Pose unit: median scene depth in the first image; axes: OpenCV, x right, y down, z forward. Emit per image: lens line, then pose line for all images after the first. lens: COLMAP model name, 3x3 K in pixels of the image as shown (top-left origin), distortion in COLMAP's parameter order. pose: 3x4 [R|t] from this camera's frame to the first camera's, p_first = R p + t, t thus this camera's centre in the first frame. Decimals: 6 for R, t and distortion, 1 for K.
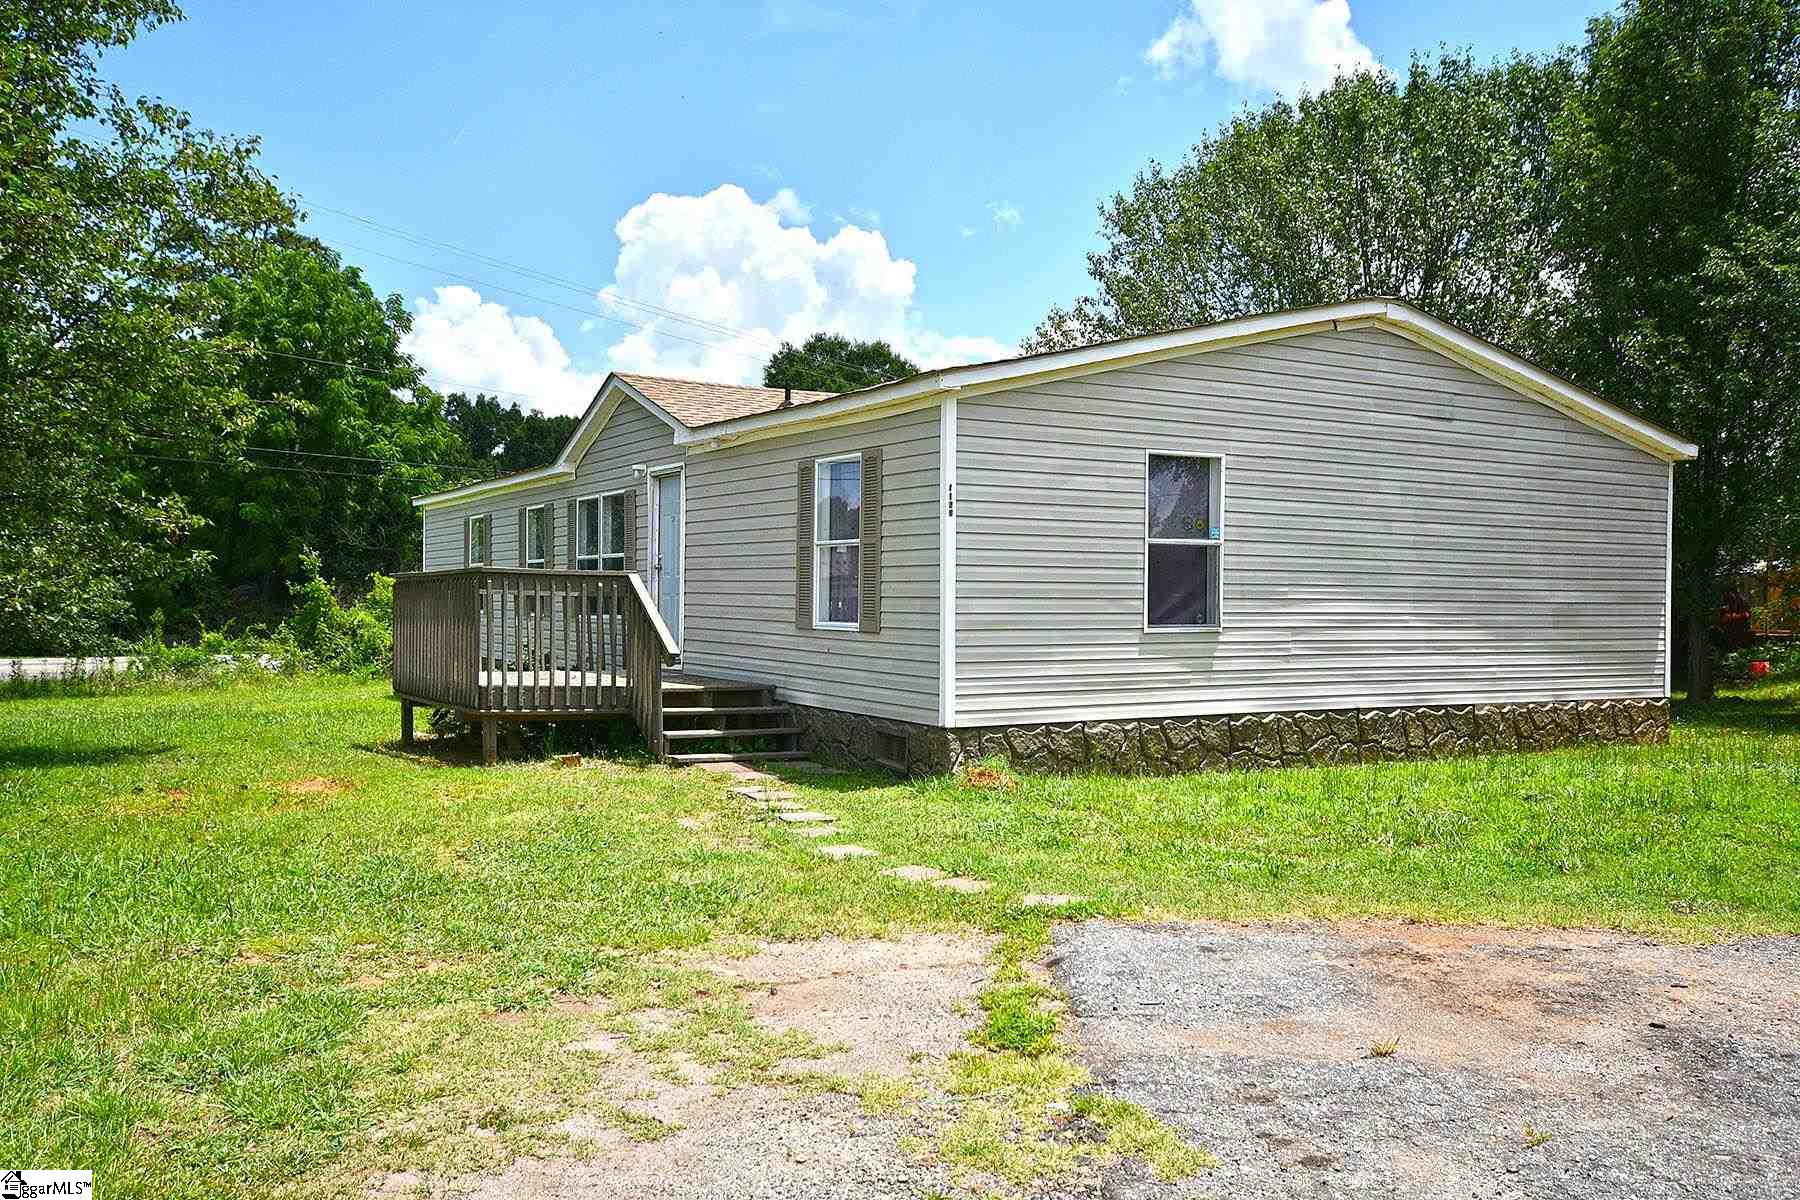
lens RADIAL K [[1511.3, 0, 900.0], [0, 1511.3, 600.0], [0, 0, 1]] dist [-0.000896, -0.003310]
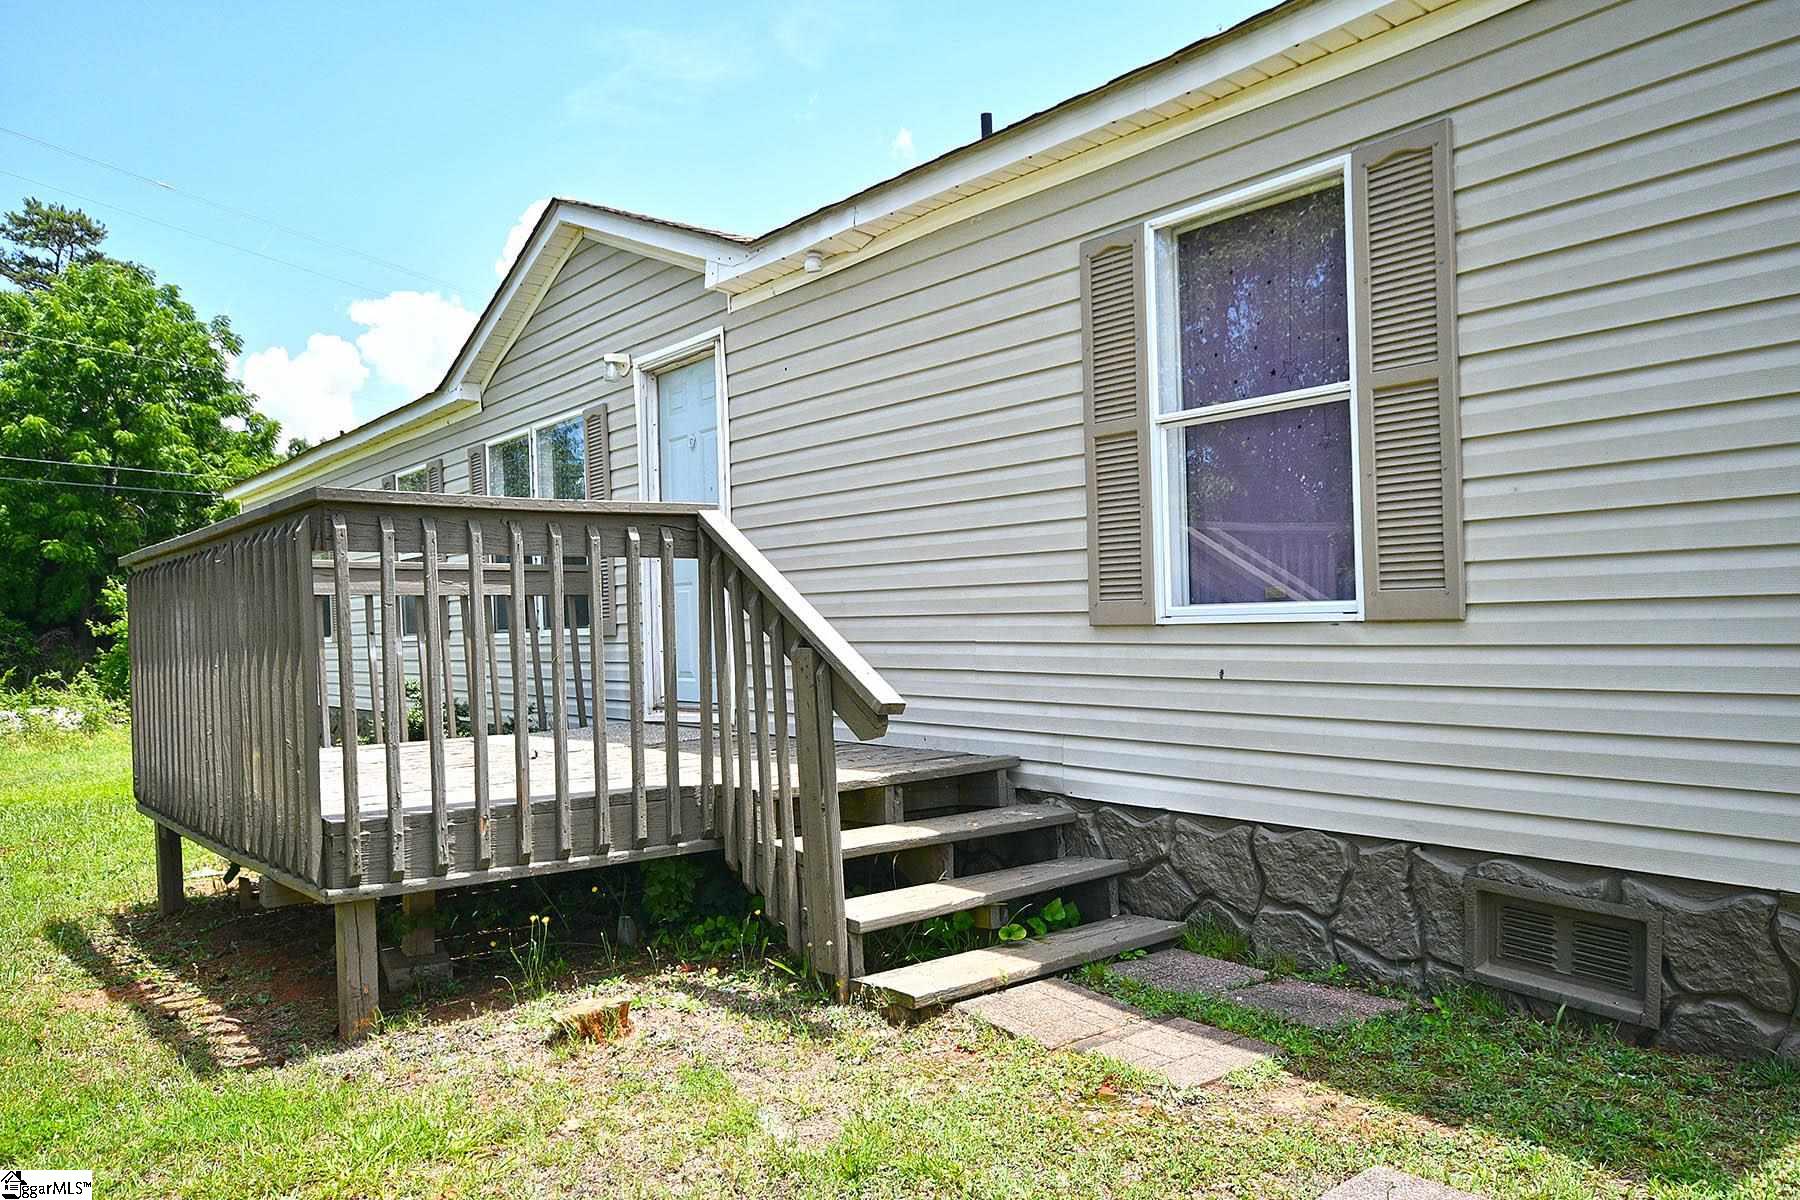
lens RADIAL K [[1329.4, 0, 900.0], [0, 1329.4, 600.0], [0, 0, 1]] dist [-0.003140, 0.060819]
pose [[0.990225, -0.038433, 0.134079, -0.052283], [0.040540, 0.999093, -0.013018, 0.004238], [-0.133457, 0.018326, 0.990885, 0.190634]]
